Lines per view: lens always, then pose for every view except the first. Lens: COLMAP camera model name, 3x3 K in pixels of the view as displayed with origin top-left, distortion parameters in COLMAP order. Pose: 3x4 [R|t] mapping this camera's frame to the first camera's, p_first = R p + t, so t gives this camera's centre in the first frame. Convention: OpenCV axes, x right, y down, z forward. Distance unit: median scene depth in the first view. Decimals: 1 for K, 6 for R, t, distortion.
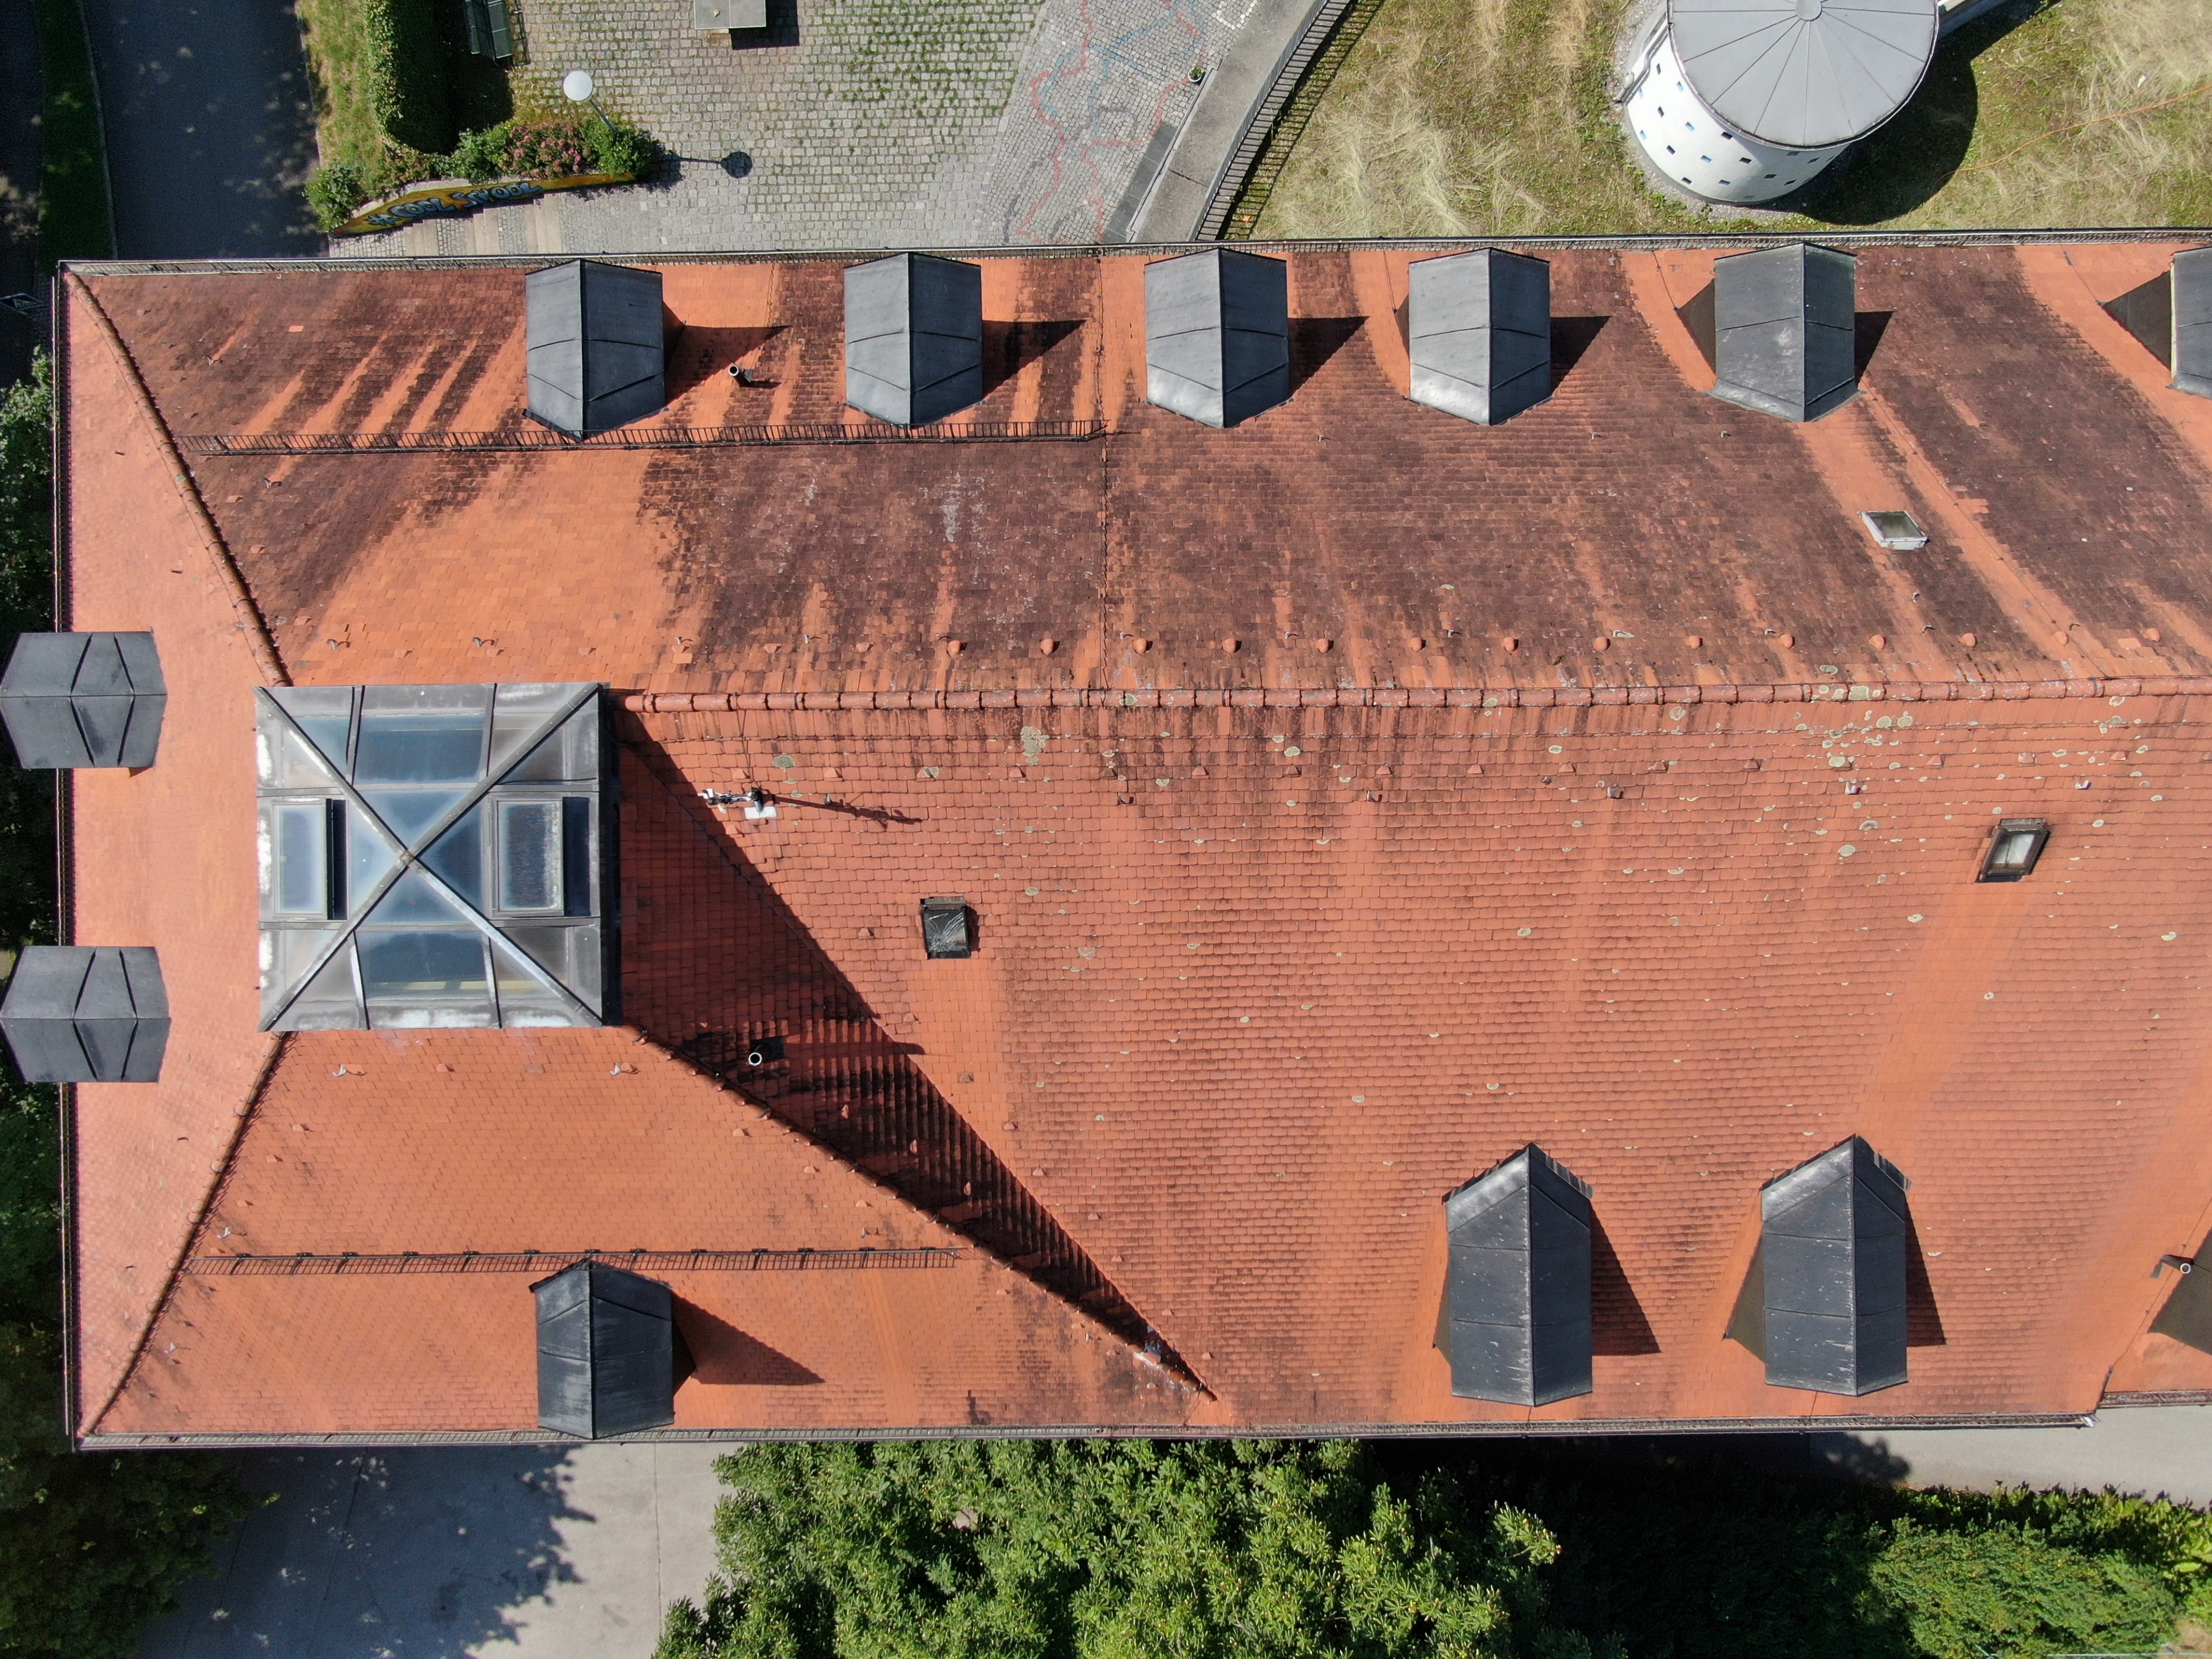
lens RADIAL K [[1767.0, 0, 1109.8], [0, 1767.0, 826.8], [0, 0, 1]] dist [-0.017973, 0.004548]
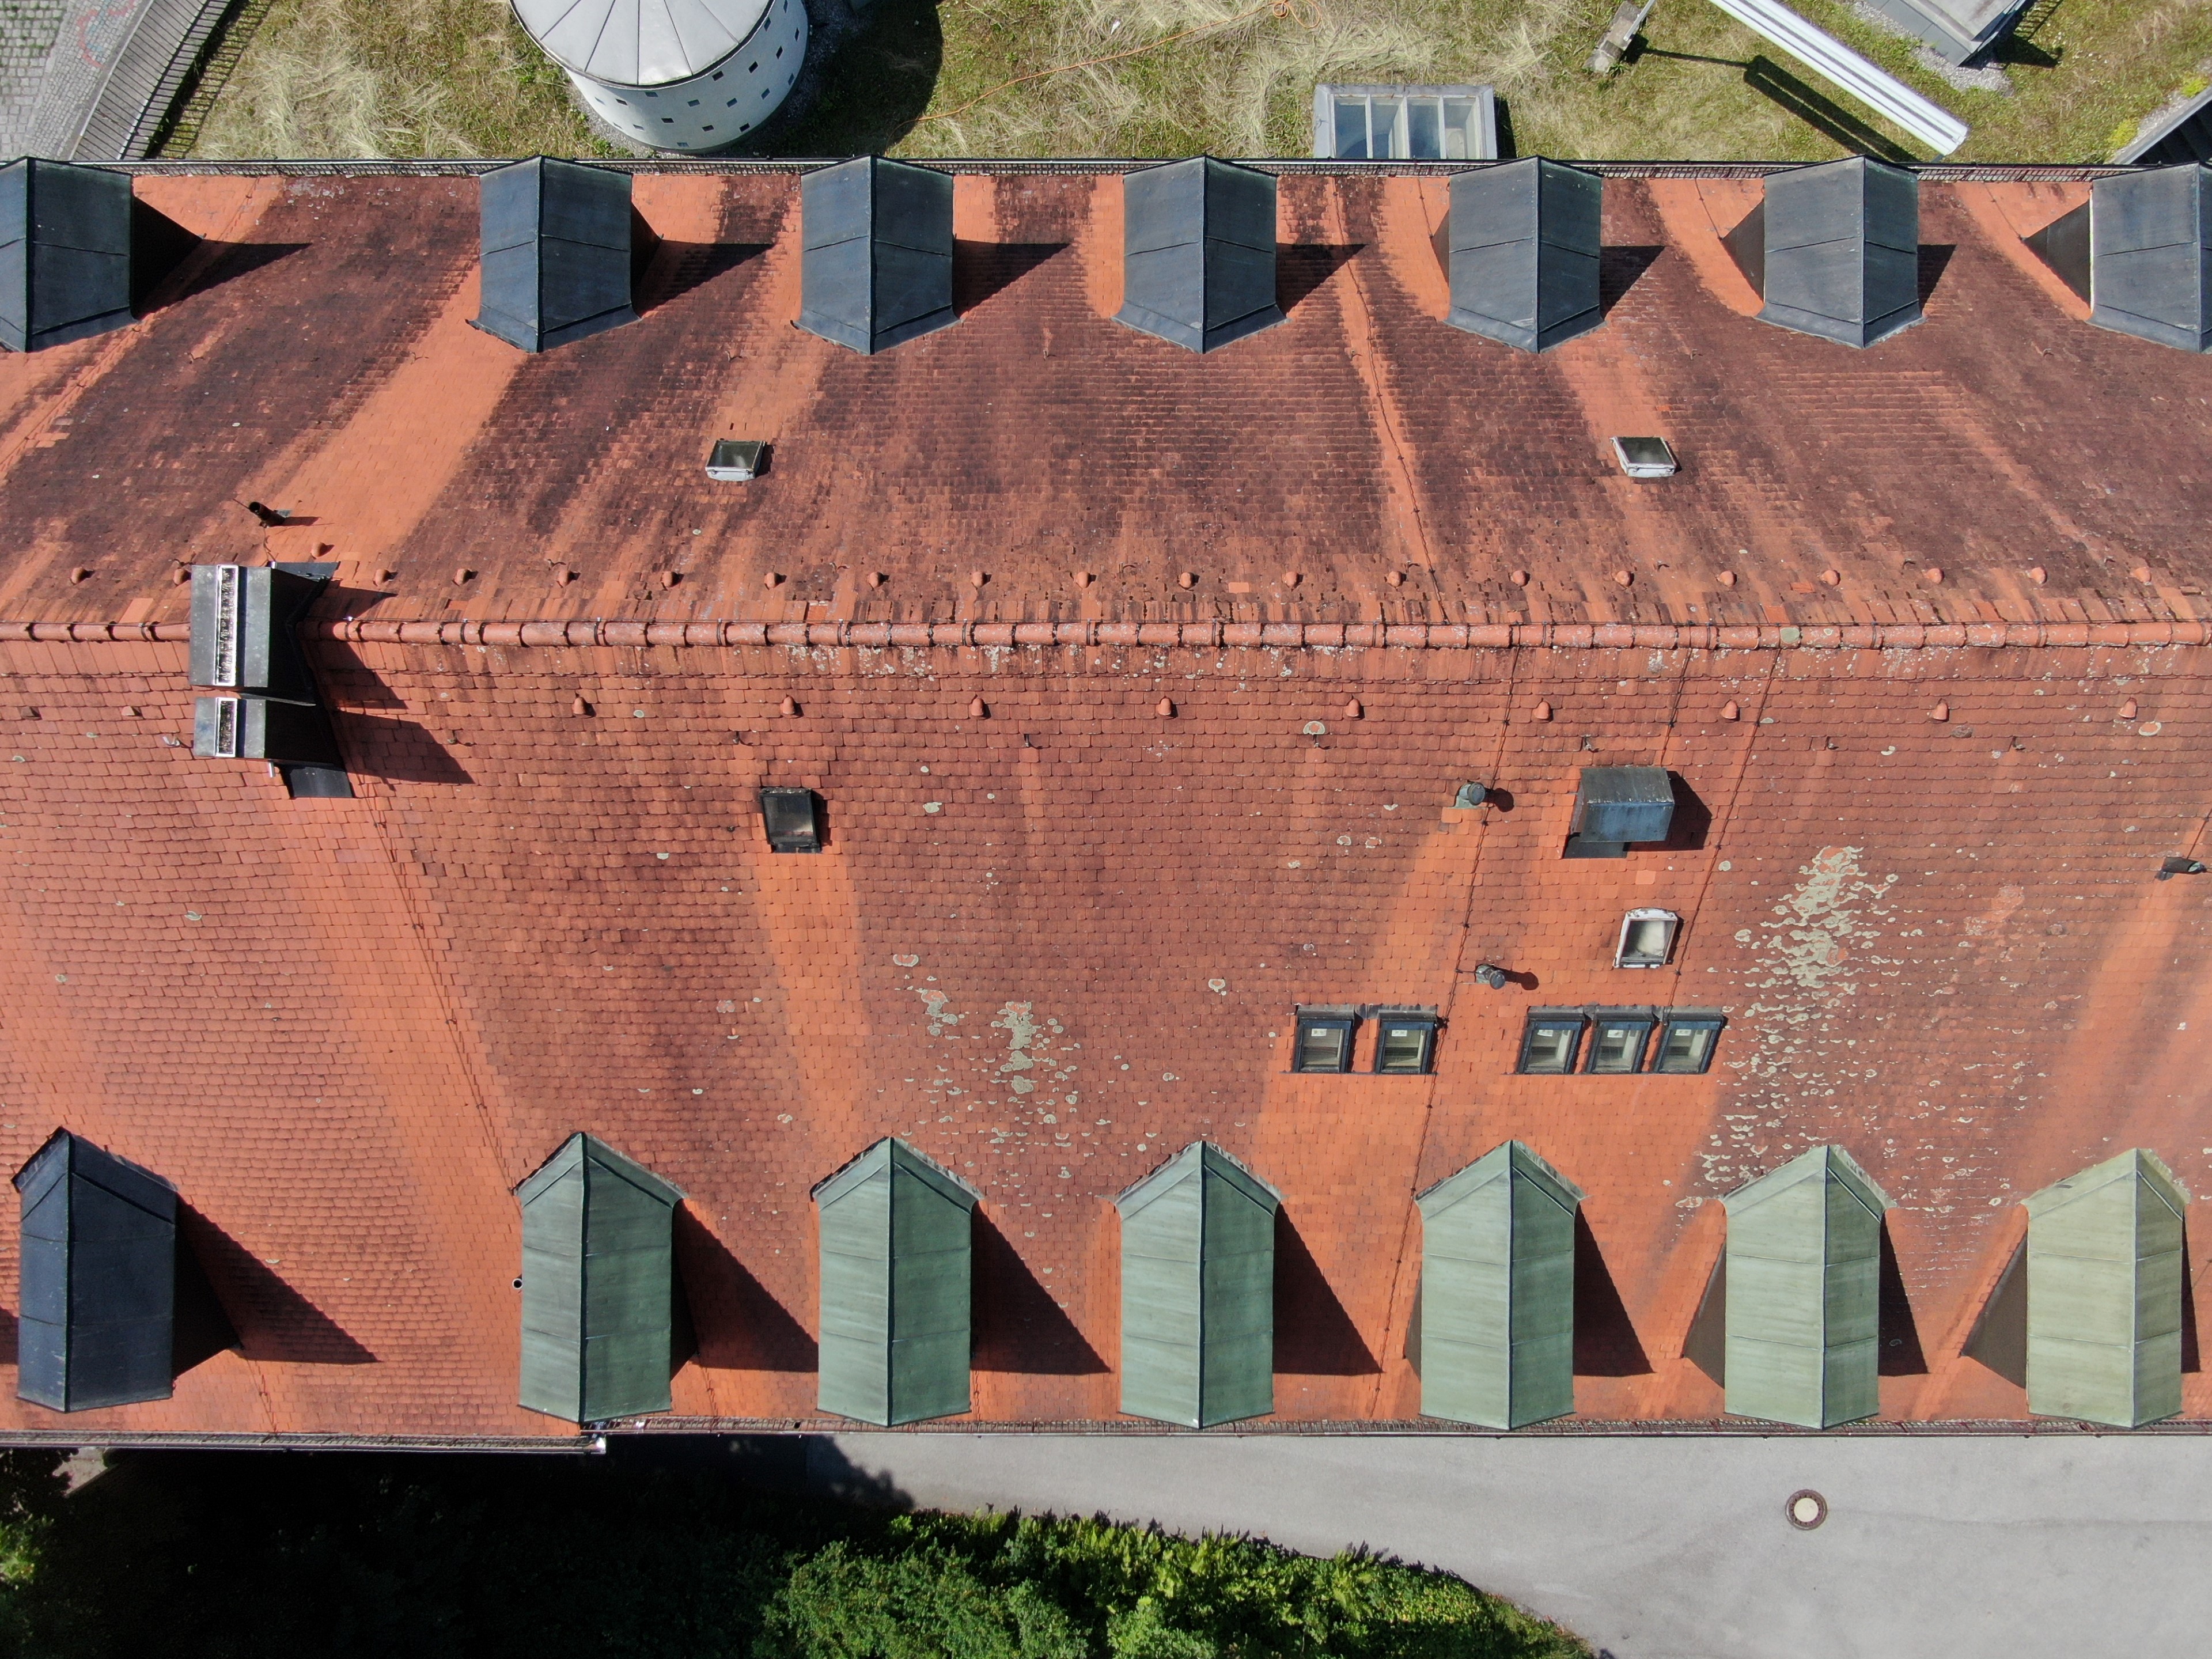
lens RADIAL K [[1767.0, 0, 1109.2], [0, 1767.0, 825.4], [0, 0, 1]] dist [-0.017973, 0.004548]
pose [[0.999806, 0.019669, 0.000284, 0.885721], [-0.019670, 0.999805, 0.001807, 0.003939], [-0.000248, -0.001812, 0.999998, 0.075896]]
